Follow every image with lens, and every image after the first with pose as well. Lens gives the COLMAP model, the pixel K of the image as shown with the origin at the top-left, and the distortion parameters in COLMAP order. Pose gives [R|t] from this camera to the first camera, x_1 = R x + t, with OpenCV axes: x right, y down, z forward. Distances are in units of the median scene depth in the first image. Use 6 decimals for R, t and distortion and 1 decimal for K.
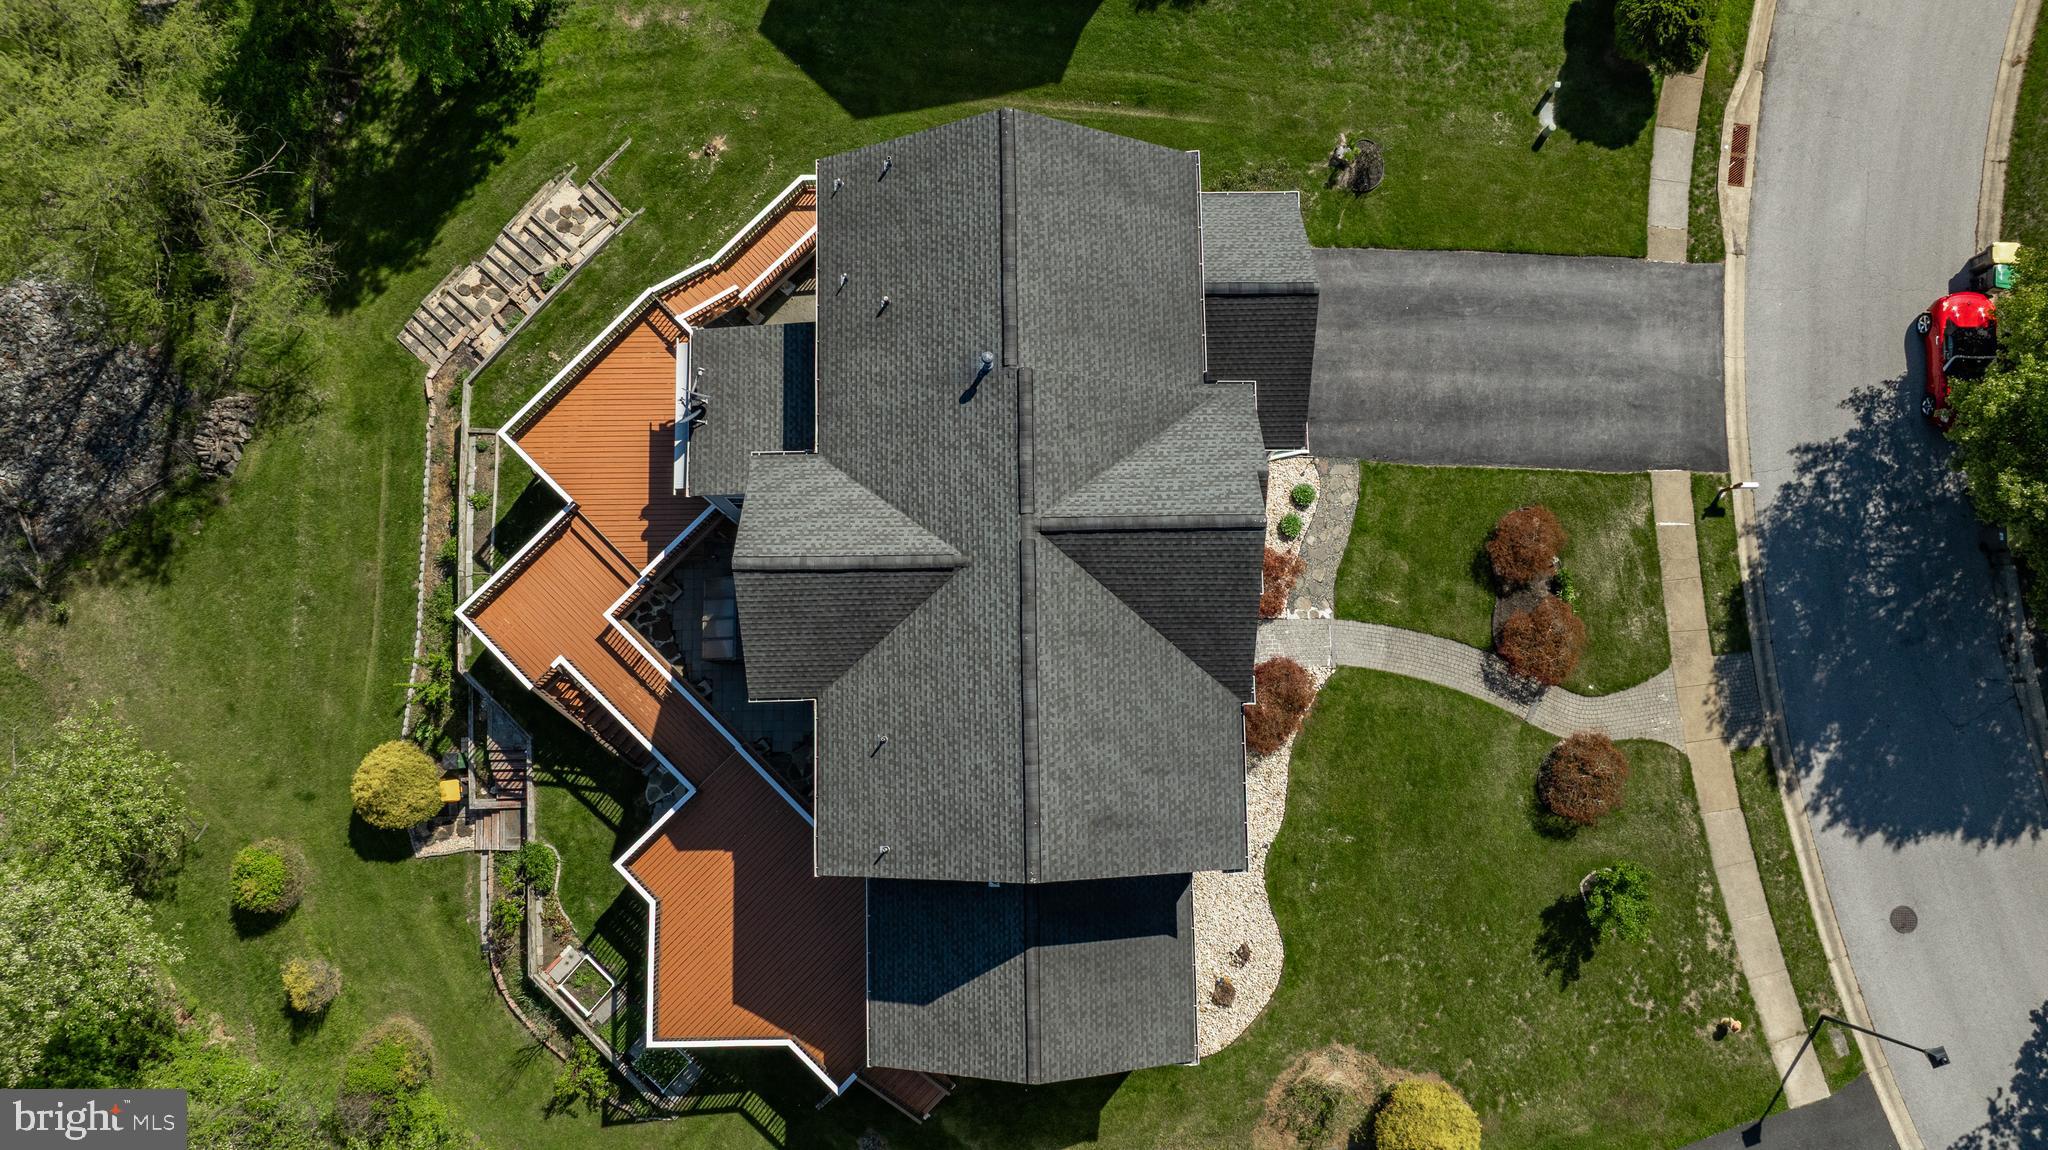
lens RADIAL K [[1438.2, 0, 1024.6], [0, 1438.2, 567.4], [0, 0, 1]] dist [-0.032484, 0.023756]
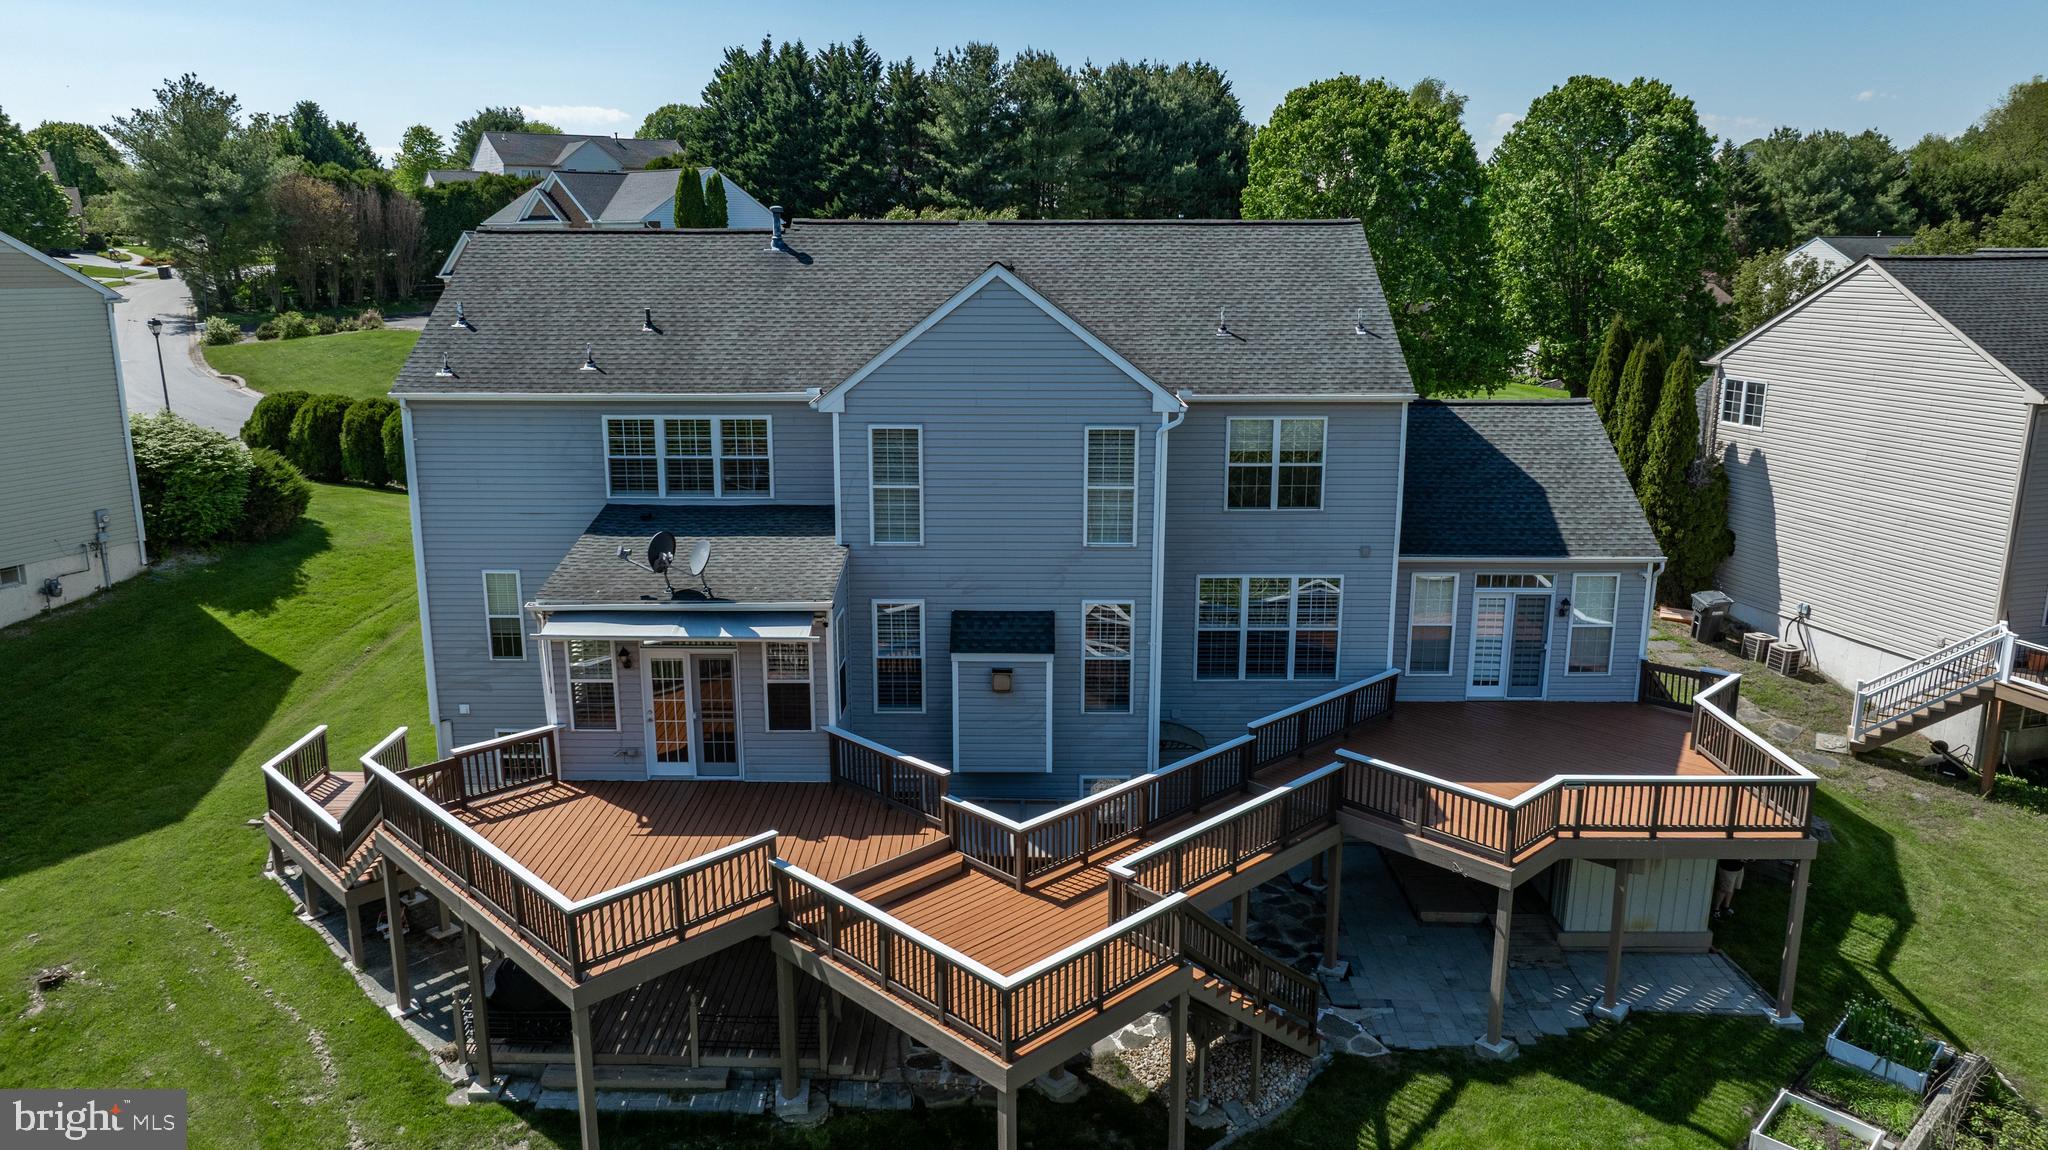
lens RADIAL K [[1438.2, 0, 1020.4], [0, 1438.2, 576.3], [0, 0, 1]] dist [-0.032484, 0.023756]
pose [[0.019406, -0.235809, 0.971606, -0.696637], [0.991070, 0.132762, 0.012427, 0.014888], [-0.131923, 0.962688, 0.236280, 0.748917]]
